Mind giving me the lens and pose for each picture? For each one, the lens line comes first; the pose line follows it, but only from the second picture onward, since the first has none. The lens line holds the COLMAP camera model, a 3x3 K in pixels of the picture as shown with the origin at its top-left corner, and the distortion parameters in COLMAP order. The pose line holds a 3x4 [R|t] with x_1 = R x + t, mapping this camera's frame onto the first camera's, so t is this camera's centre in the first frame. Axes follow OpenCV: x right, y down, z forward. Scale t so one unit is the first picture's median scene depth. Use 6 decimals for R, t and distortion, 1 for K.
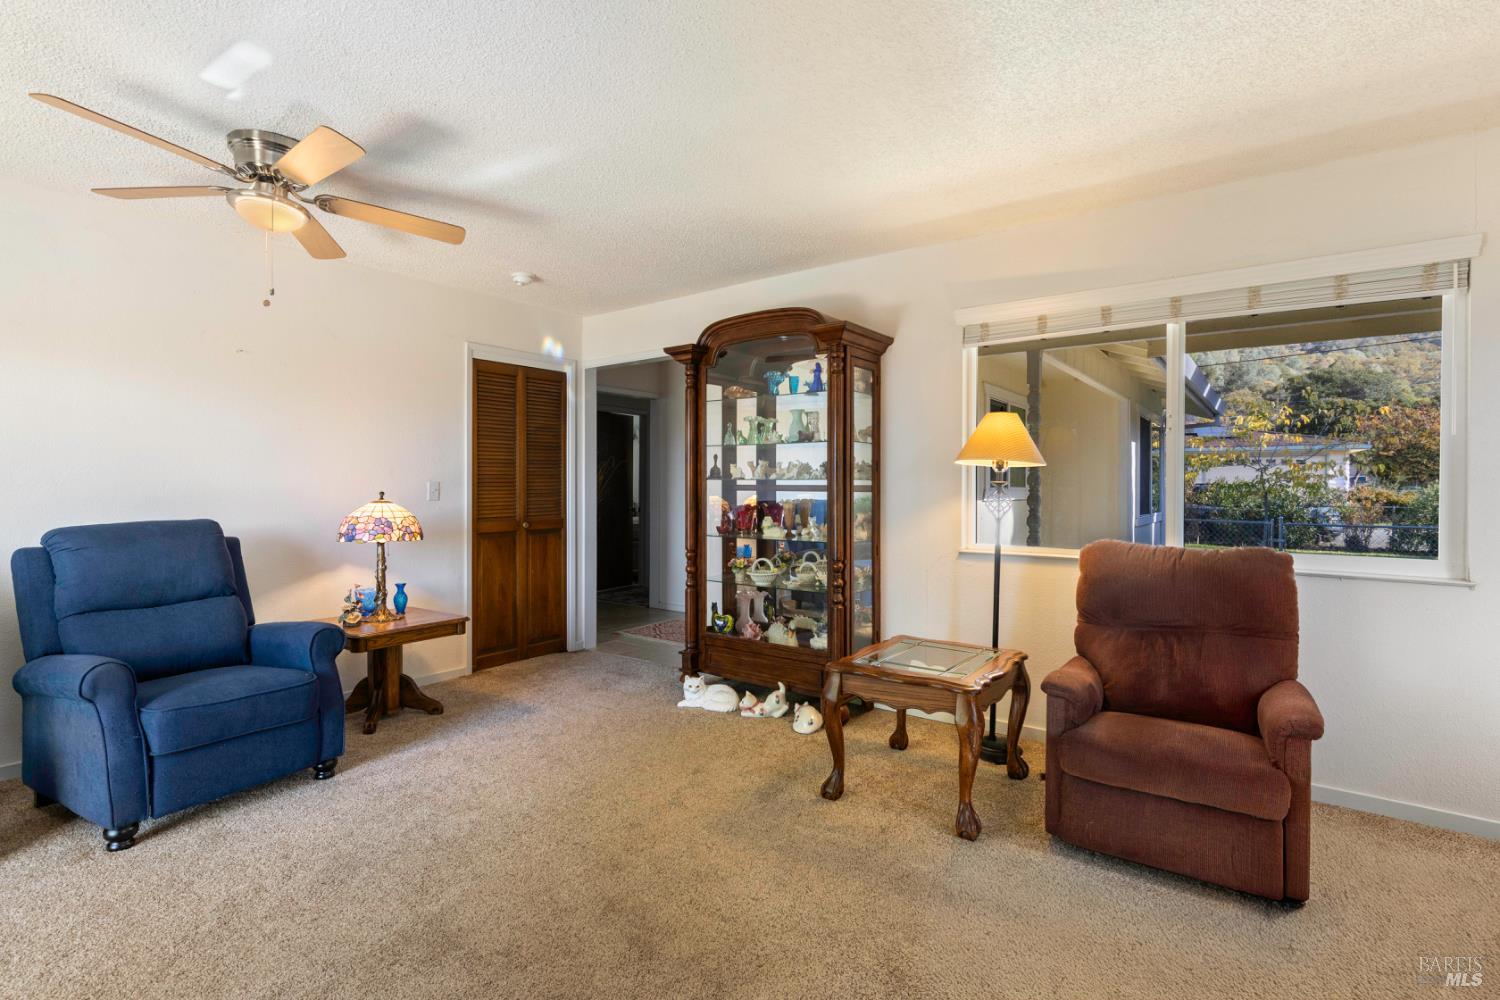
lens RADIAL K [[721.1, 0, 754.0], [0, 721.1, 491.8], [0, 0, 1]] dist [-0.005233, -0.000602]
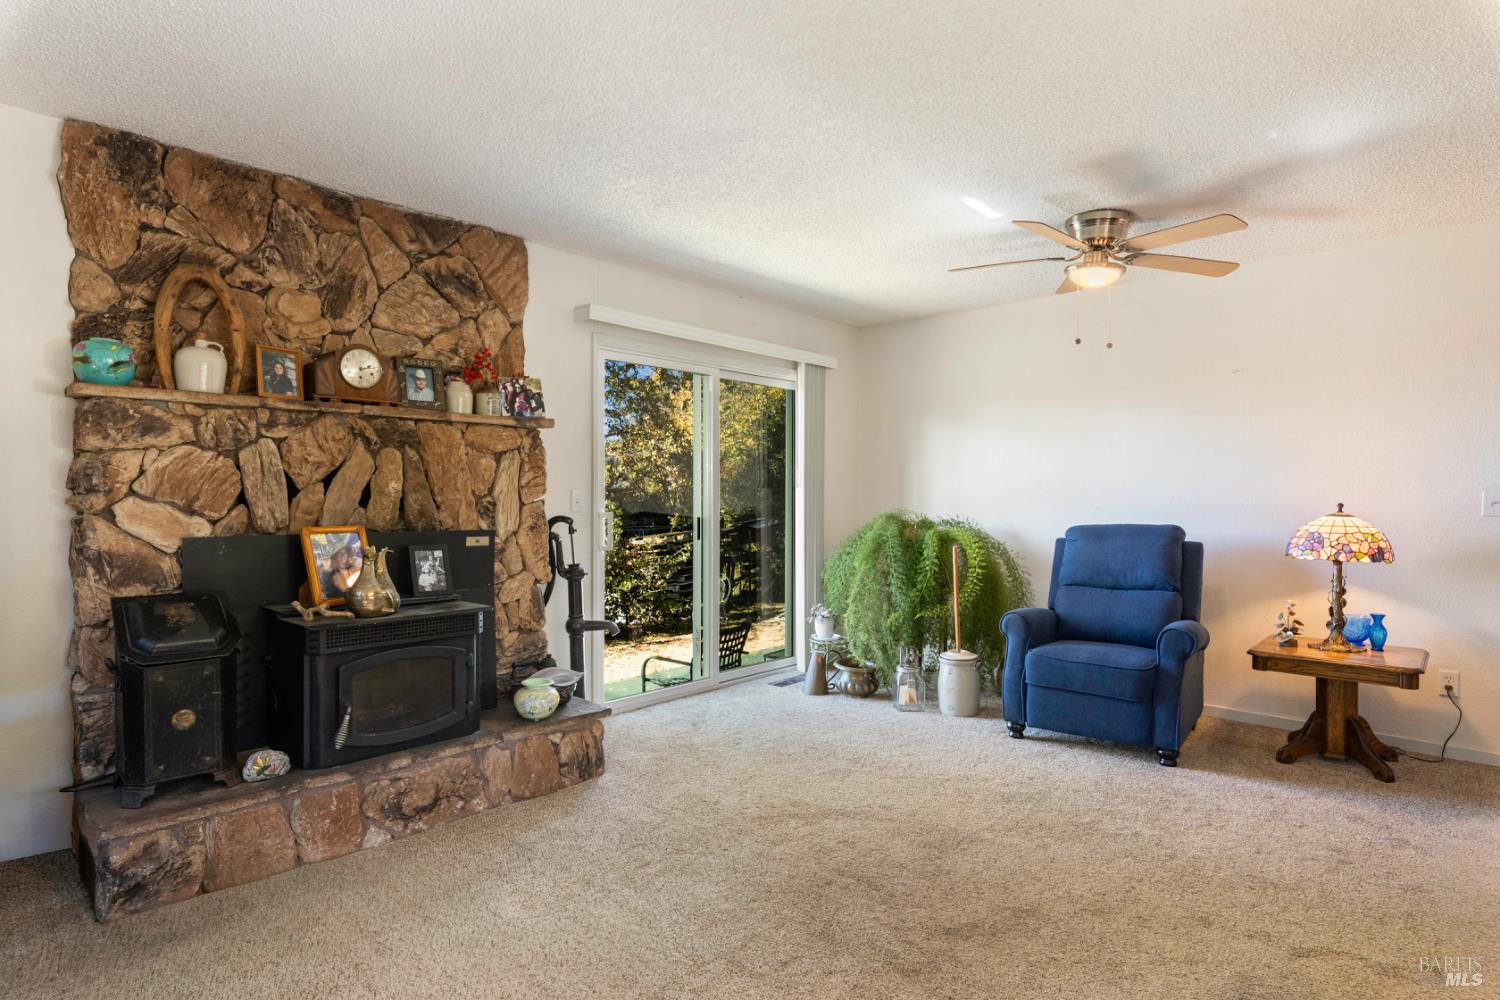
lens RADIAL K [[777.9, 0, 758.1], [0, 777.9, 502.4], [0, 0, 1]] dist [-0.005208, -0.001277]
pose [[-0.122453, 0.004390, -0.992465, 0.643761], [-0.006934, 0.999962, 0.005279, -0.001643], [0.992450, 0.007528, -0.122418, 0.527982]]
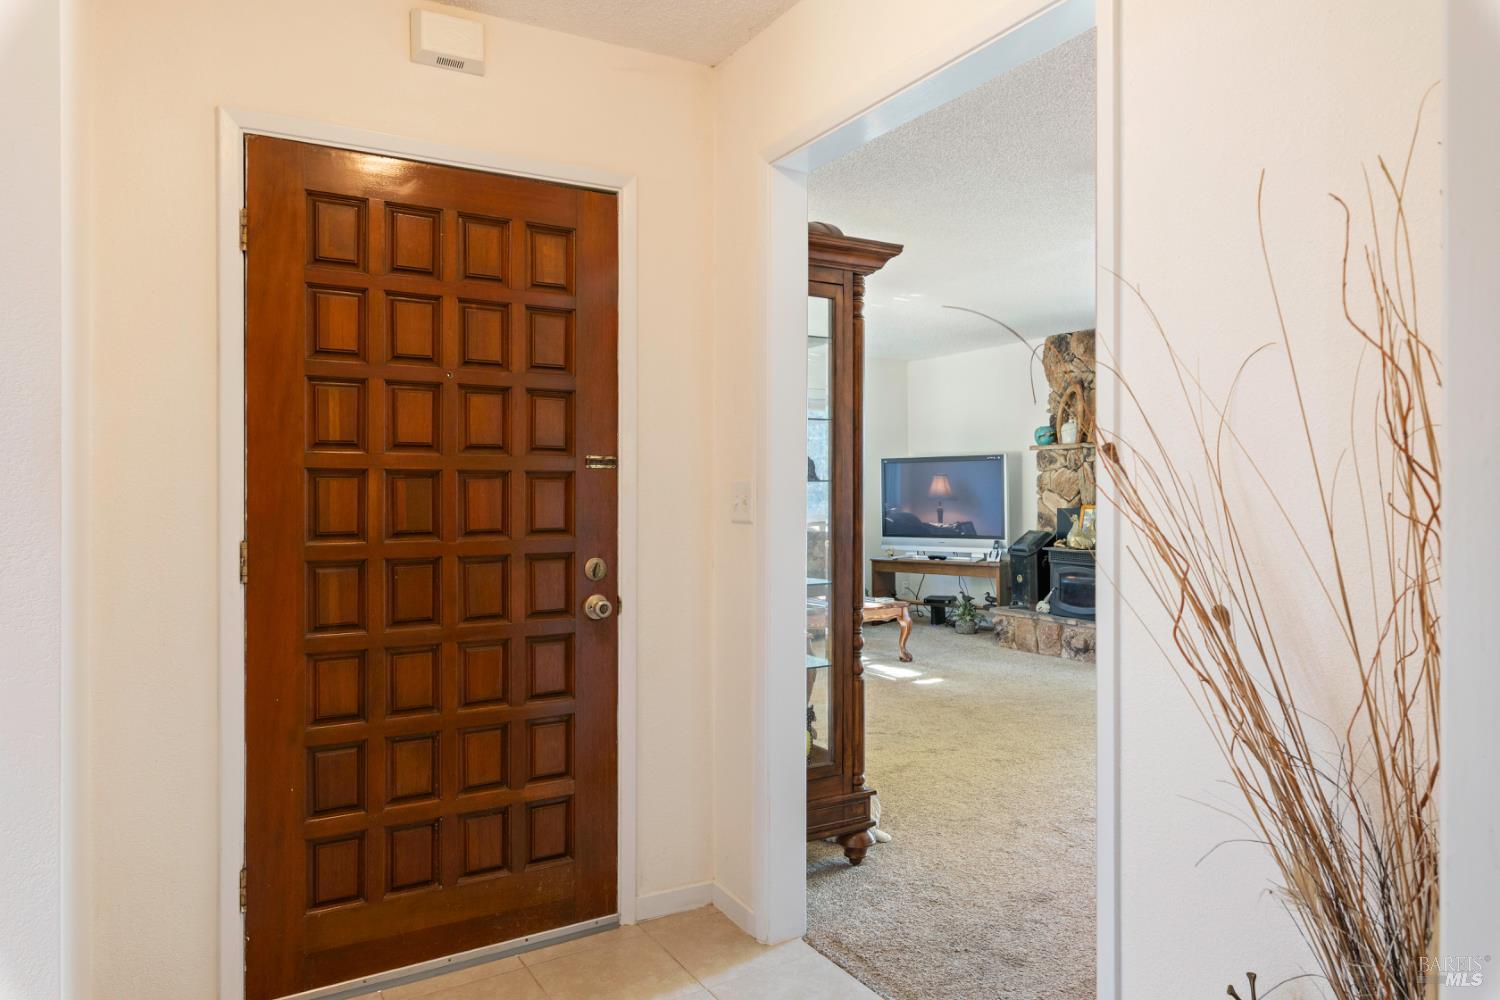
lens RADIAL K [[989.3, 0, 755.4], [0, 989.3, 482.3], [0, 0, 1]] dist [-0.001352, -0.000292]
pose [[-0.920581, 0.001809, 0.390548, -0.458263], [0.002443, 0.999996, 0.001126, -0.025185], [-0.390545, 0.001991, -0.920582, 2.501065]]
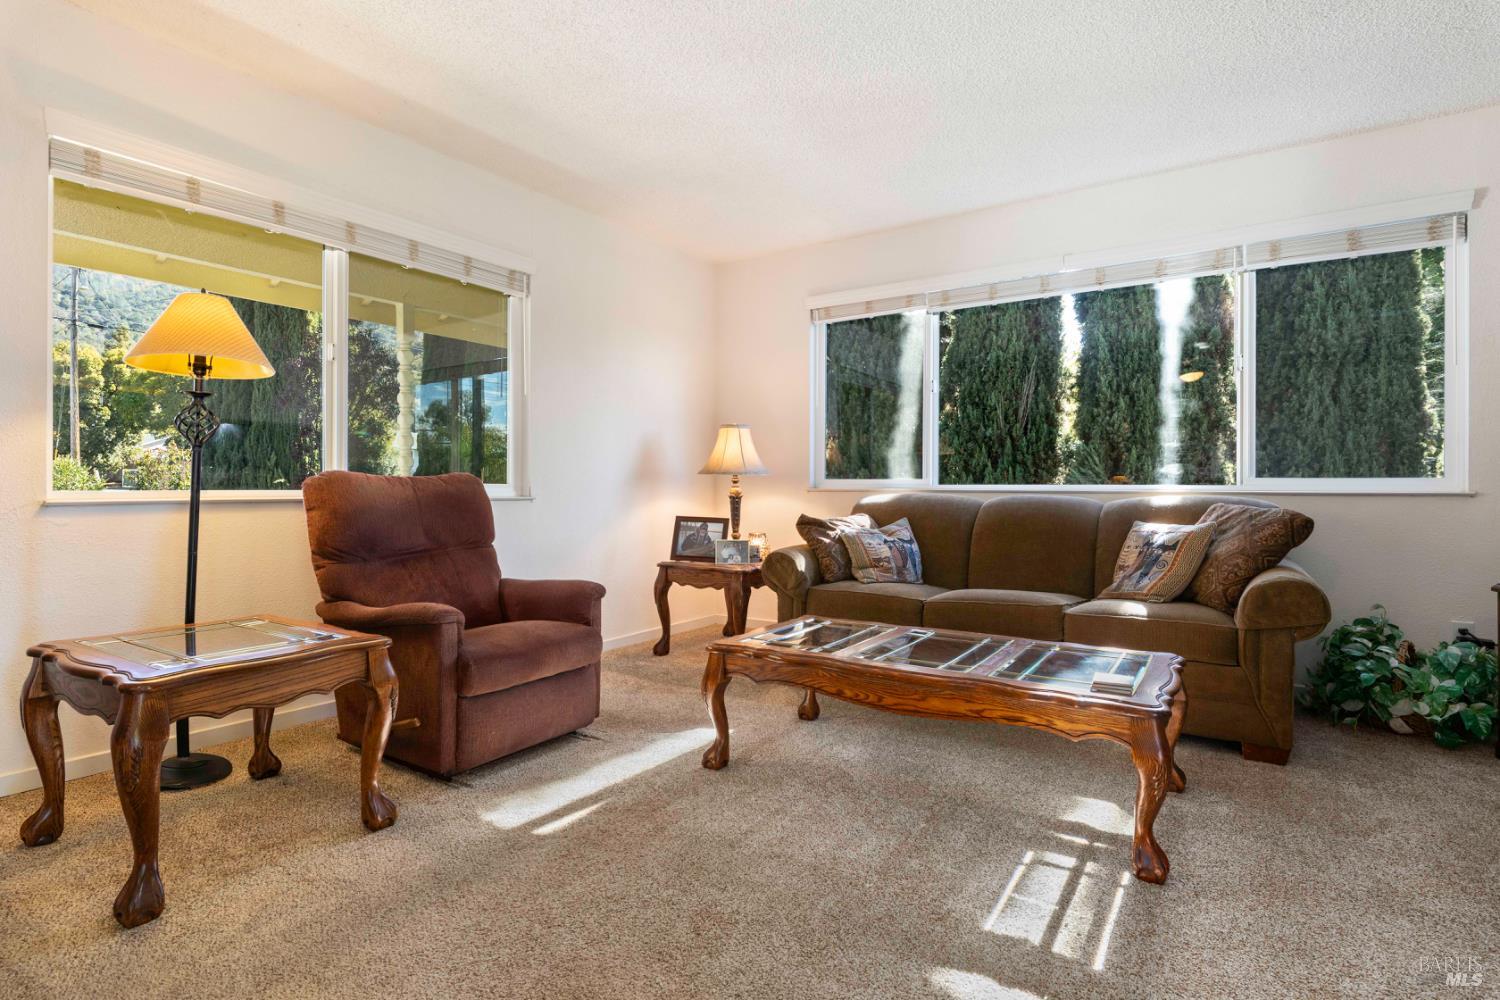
lens RADIAL K [[743.6, 0, 757.8], [0, 743.6, 488.0], [0, 0, 1]] dist [-0.001390, -0.001010]
pose [[-0.043508, -0.010268, 0.999000, -0.457030], [0.003156, 0.999941, 0.010415, 0.080488], [-0.999048, 0.003606, -0.043473, 0.517712]]
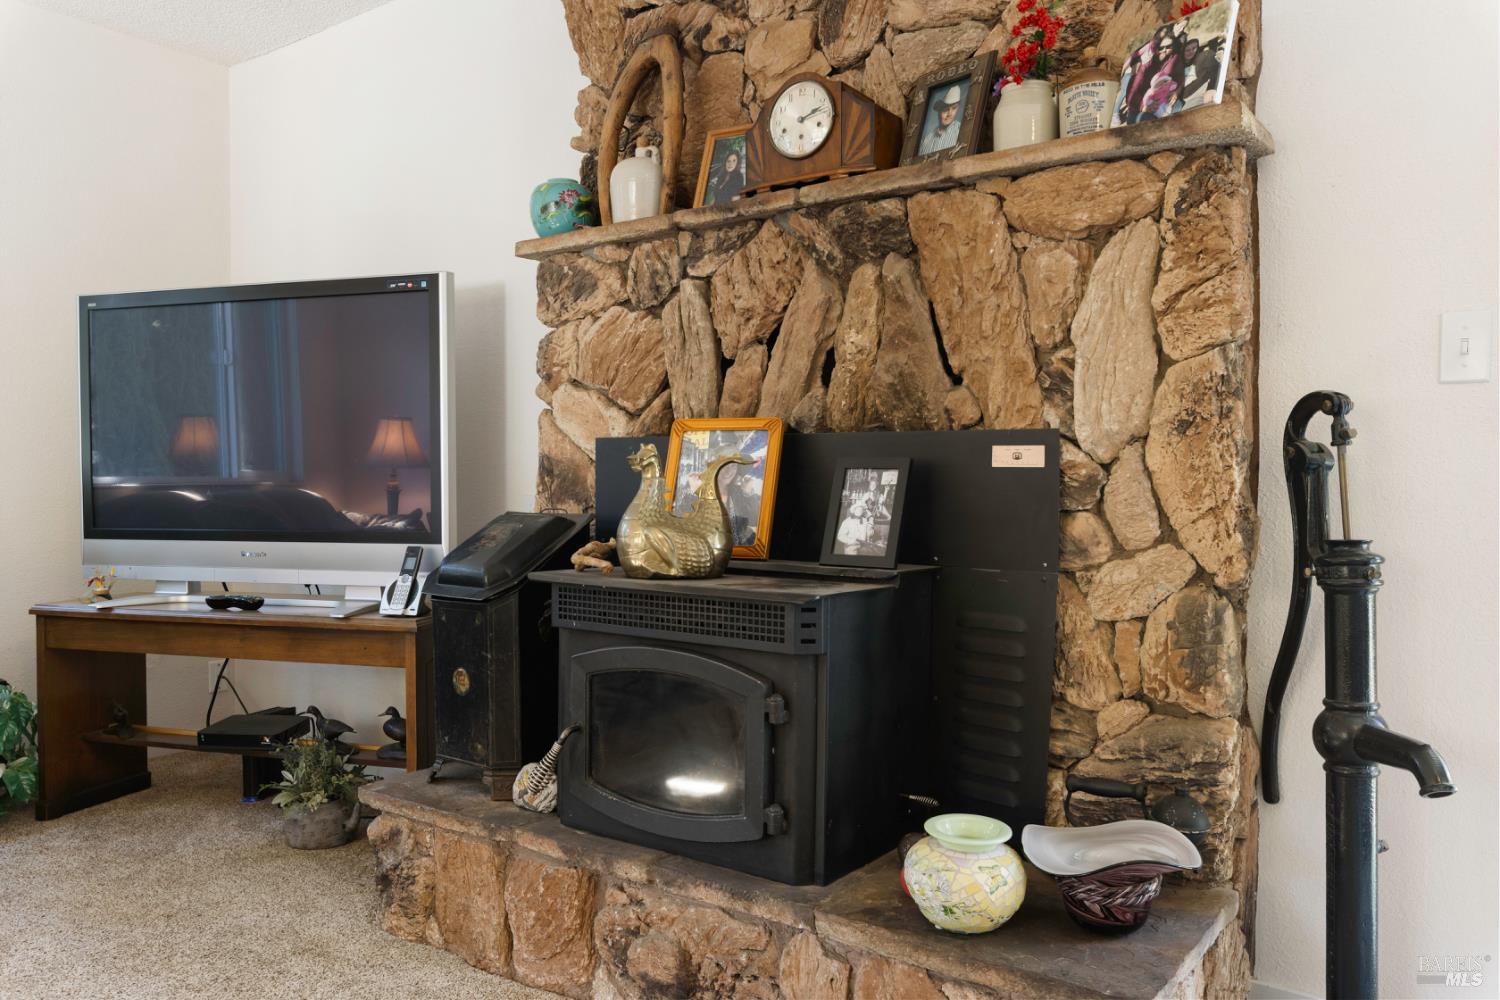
lens RADIAL K [[1109.0, 0, 760.0], [0, 1109.0, 506.4], [0, 0, 1]] dist [-0.002975, -0.005440]
pose [[-0.999960, -0.008119, 0.003707, -0.305359], [-0.008027, 0.999676, 0.024141, 0.081404], [-0.003902, 0.024110, -0.999702, 0.655095]]
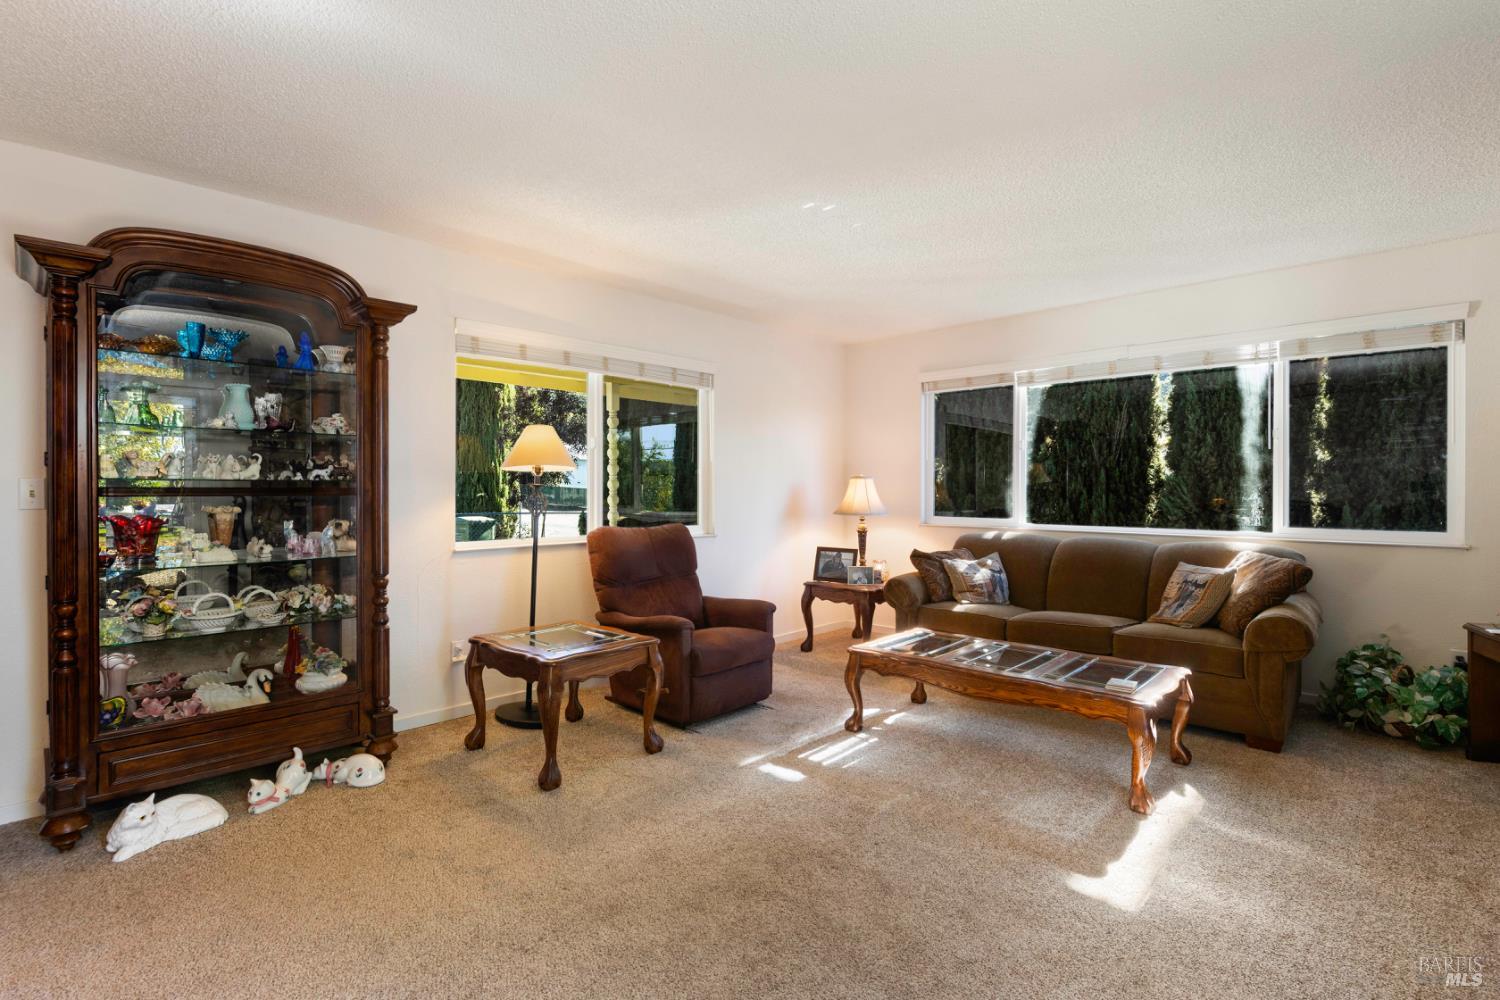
lens RADIAL K [[697.4, 0, 755.6], [0, 697.4, 492.6], [0, 0, 1]] dist [-0.001299, -0.000943]
pose [[0.125028, -0.013886, 0.992056, -0.806119], [0.006132, 0.999894, 0.013222, -0.014703], [-0.992134, 0.004430, 0.125099, 0.546438]]
